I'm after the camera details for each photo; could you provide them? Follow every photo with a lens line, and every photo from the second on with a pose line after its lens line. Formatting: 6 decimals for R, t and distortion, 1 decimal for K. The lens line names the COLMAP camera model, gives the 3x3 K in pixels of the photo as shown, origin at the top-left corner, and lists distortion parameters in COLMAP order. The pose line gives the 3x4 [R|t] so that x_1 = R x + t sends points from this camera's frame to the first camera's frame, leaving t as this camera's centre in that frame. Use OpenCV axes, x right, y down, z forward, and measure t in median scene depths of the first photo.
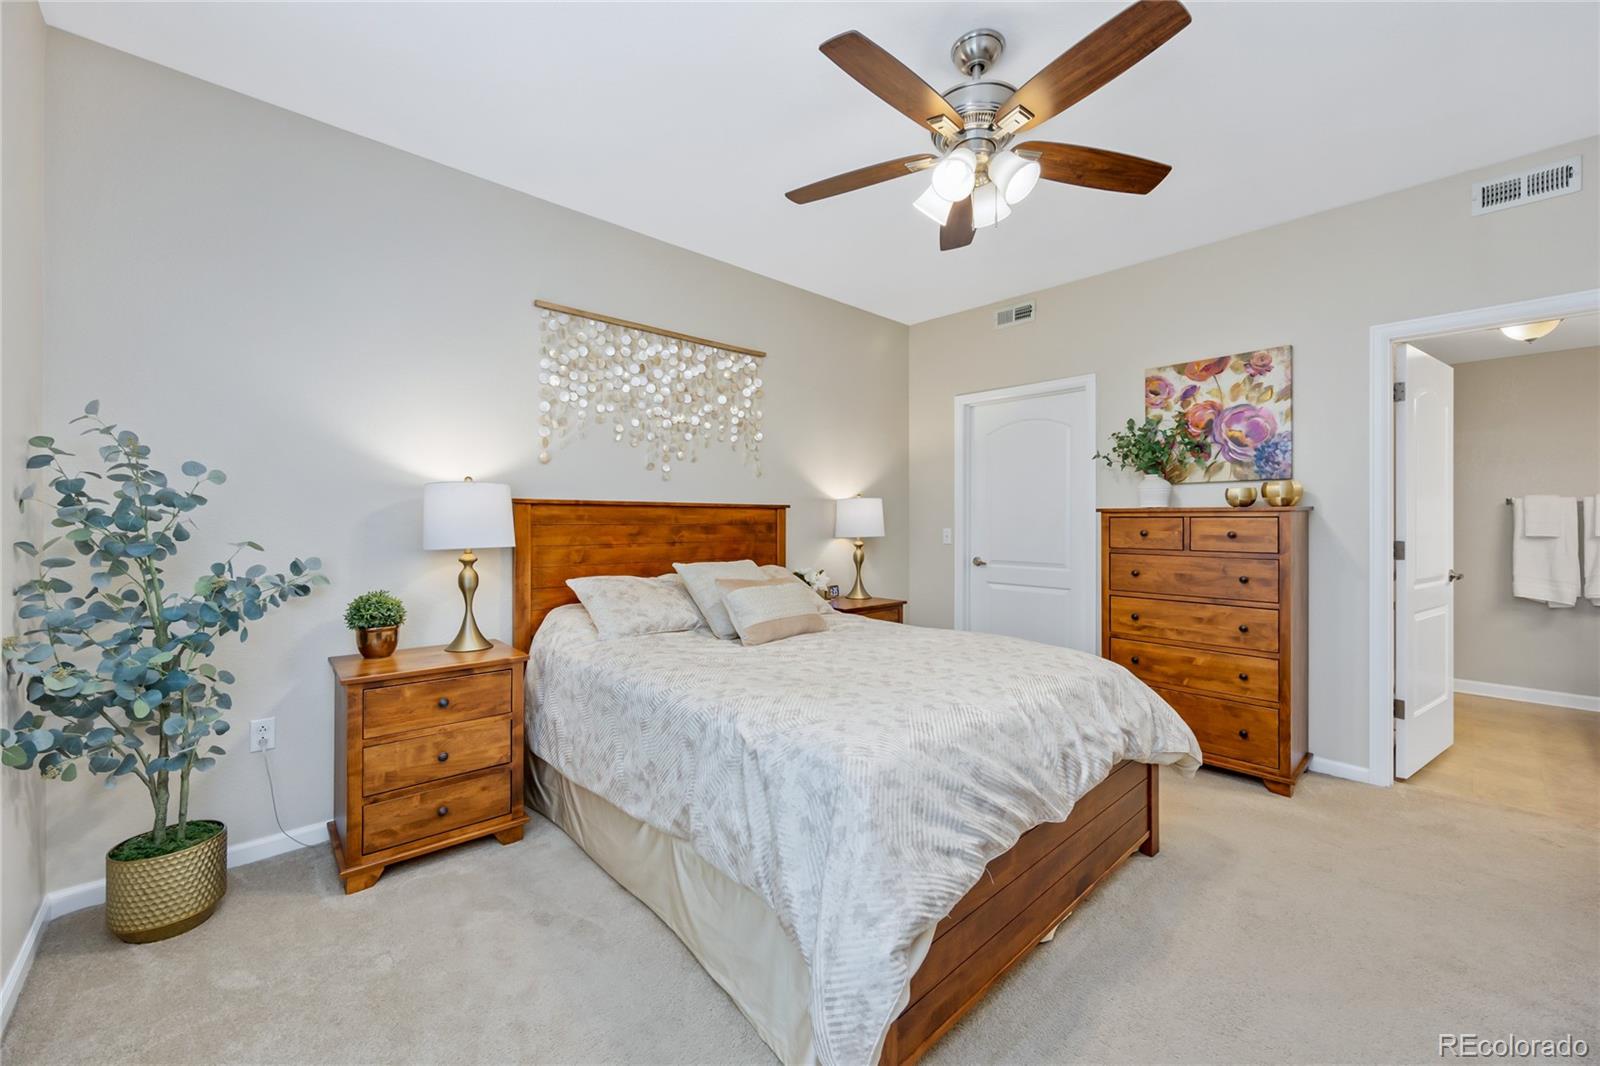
lens RADIAL K [[635.1, 0, 802.7], [0, 635.1, 529.1], [0, 0, 1]] dist [0.012041, -0.000049]
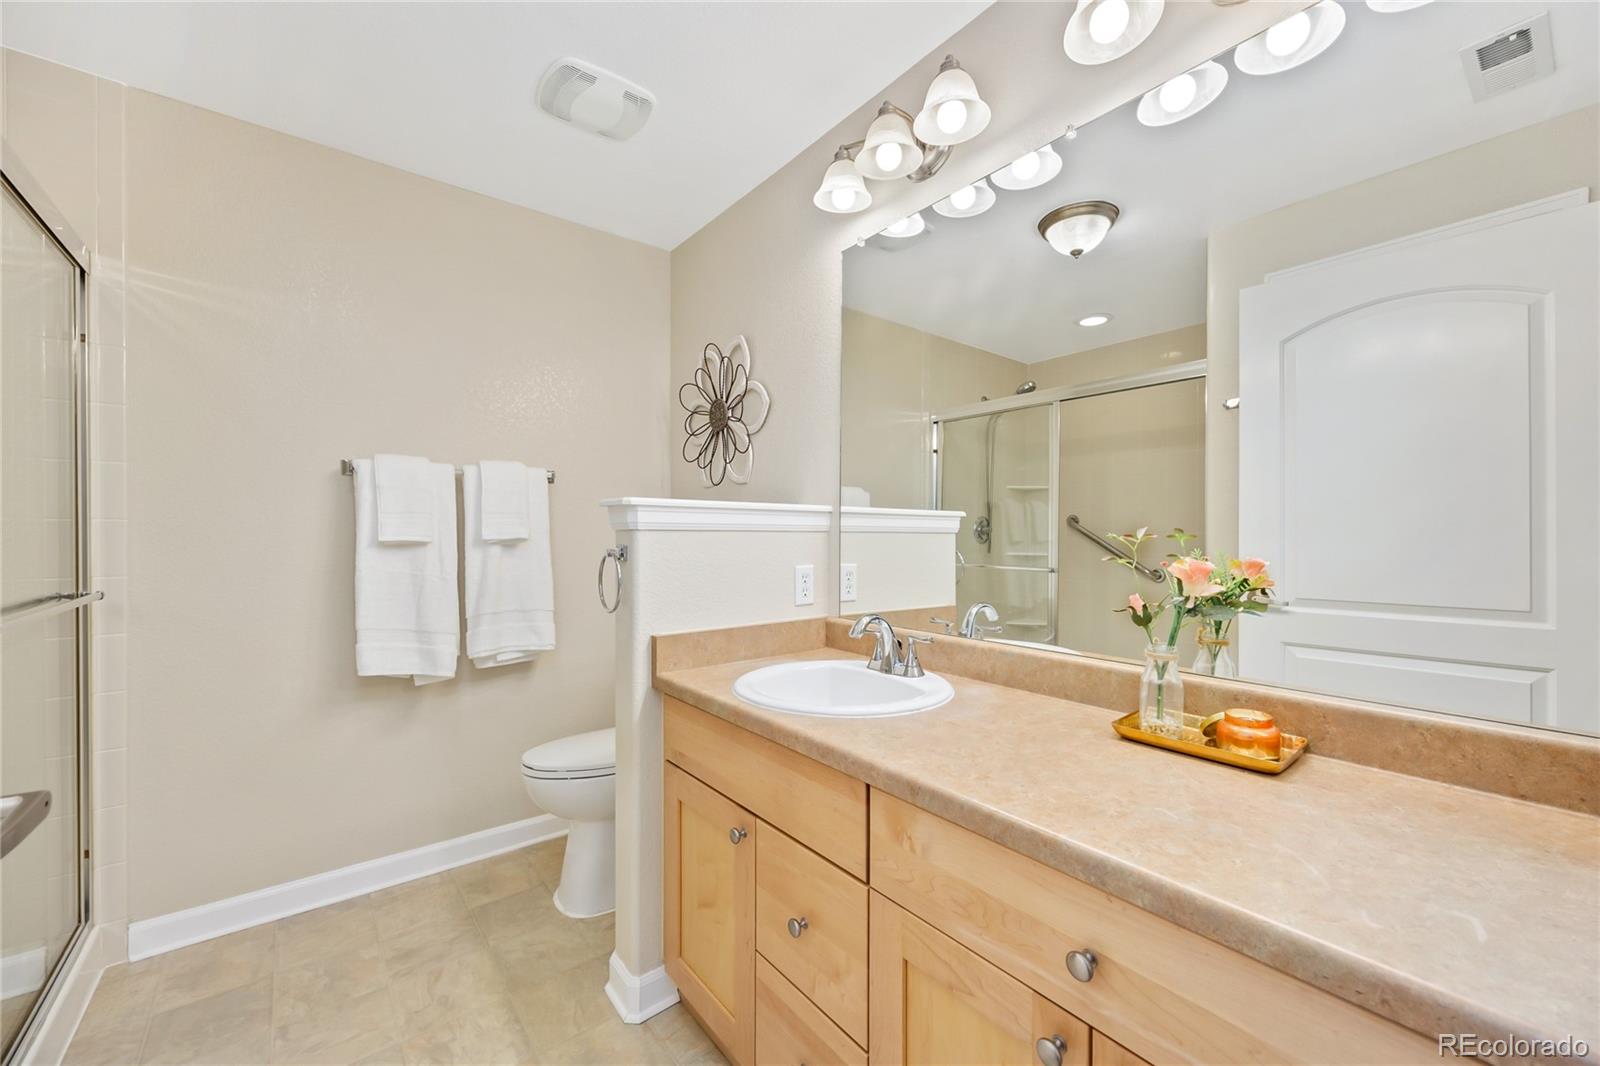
lens RADIAL K [[635.1, 0, 811.6], [0, 635.1, 529.8], [0, 0, 1]] dist [0.012041, -0.000049]
pose [[0.086648, -0.000173, 0.996239, 0.583573], [0.003631, 0.999993, -0.000142, 0.002755], [-0.996232, 0.003629, 0.086648, 0.548120]]
